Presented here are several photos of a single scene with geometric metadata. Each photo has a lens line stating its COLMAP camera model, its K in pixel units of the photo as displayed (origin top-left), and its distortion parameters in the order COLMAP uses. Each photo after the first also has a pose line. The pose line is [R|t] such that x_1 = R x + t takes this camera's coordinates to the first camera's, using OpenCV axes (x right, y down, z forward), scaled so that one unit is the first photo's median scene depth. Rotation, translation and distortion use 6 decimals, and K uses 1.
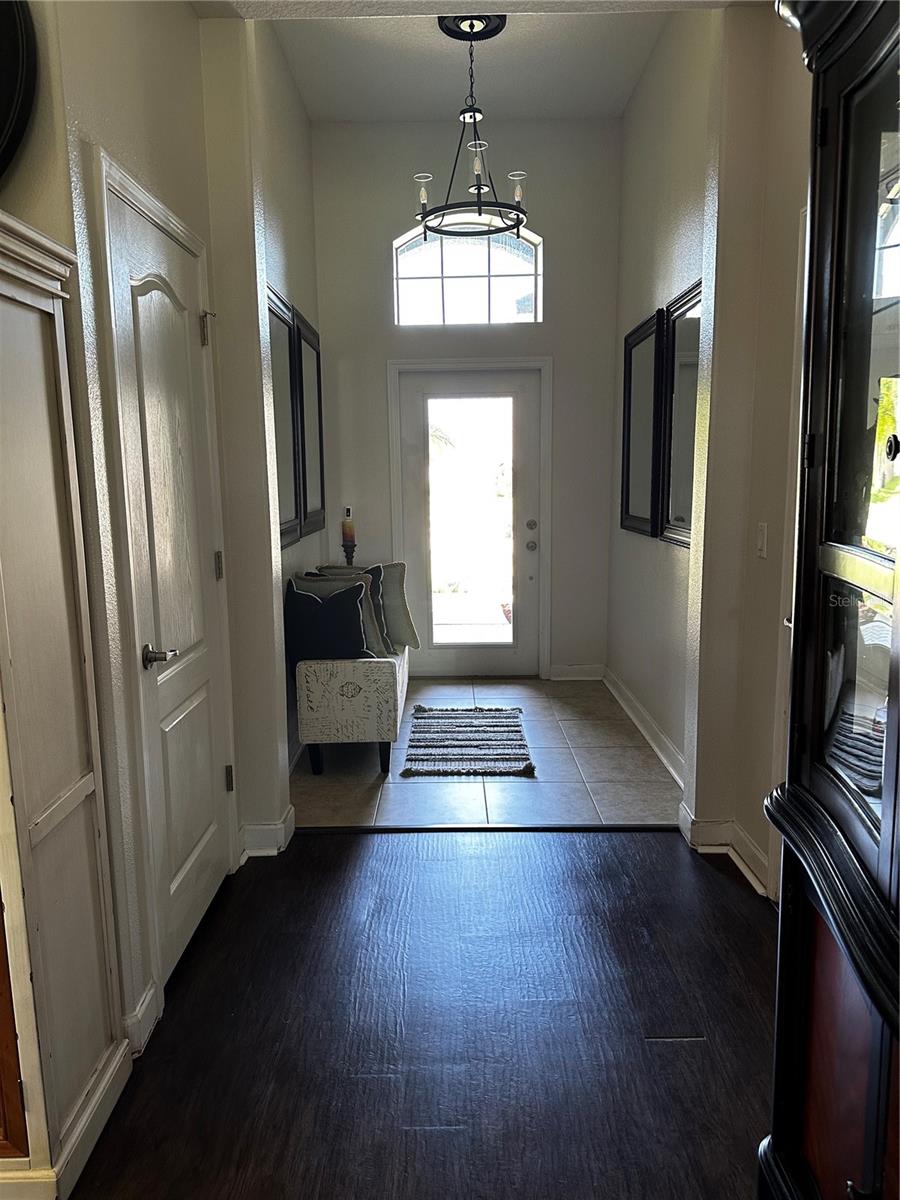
lens RADIAL K [[831.0, 0, 450.0], [0, 831.0, 600.0], [0, 0, 1]] dist [0.121282, -0.199801]
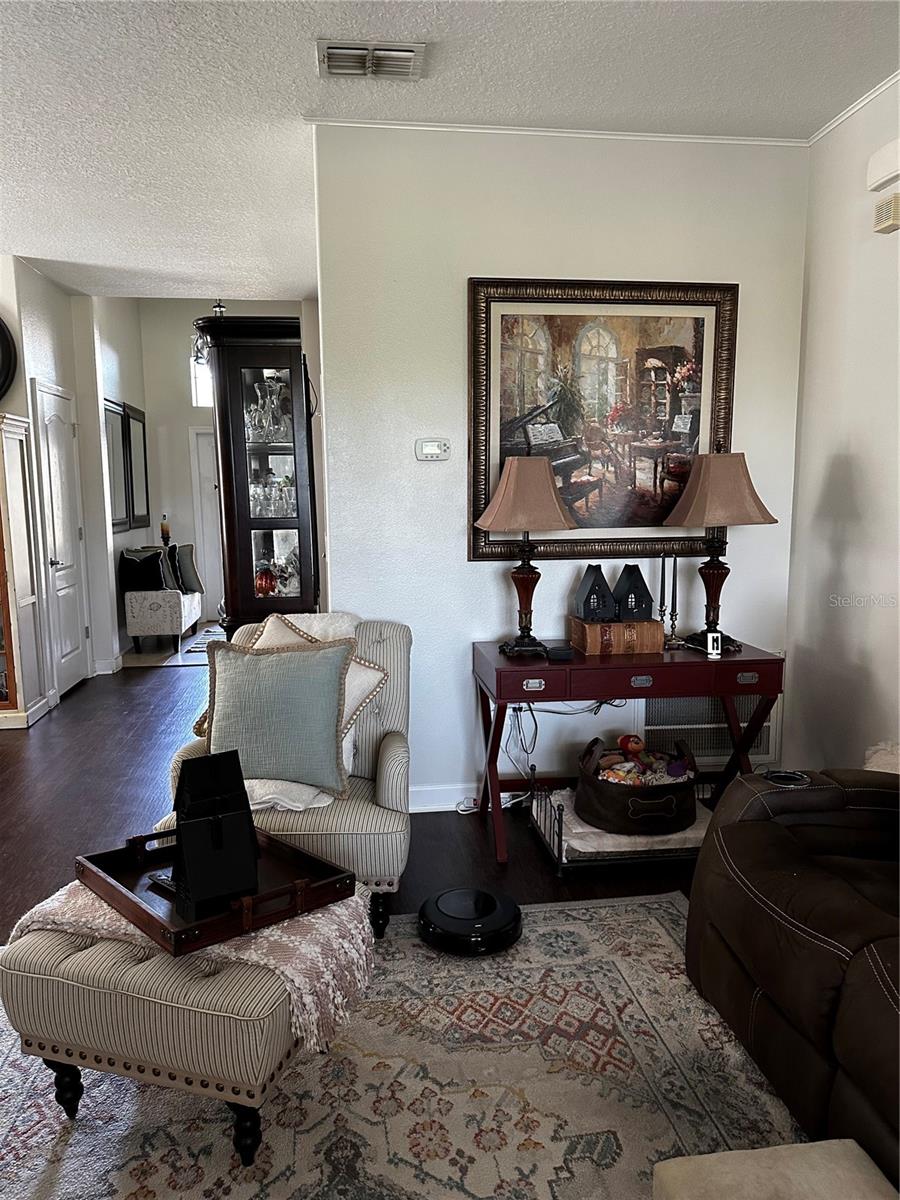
lens RADIAL K [[847.8, 0, 446.6], [0, 847.8, 599.2], [0, 0, 1]] dist [0.089634, -0.087494]
pose [[0.991598, -0.013246, 0.128678, 0.287648], [0.017340, 0.999377, -0.030749, 0.161799], [-0.128190, 0.032722, 0.991210, -1.016356]]
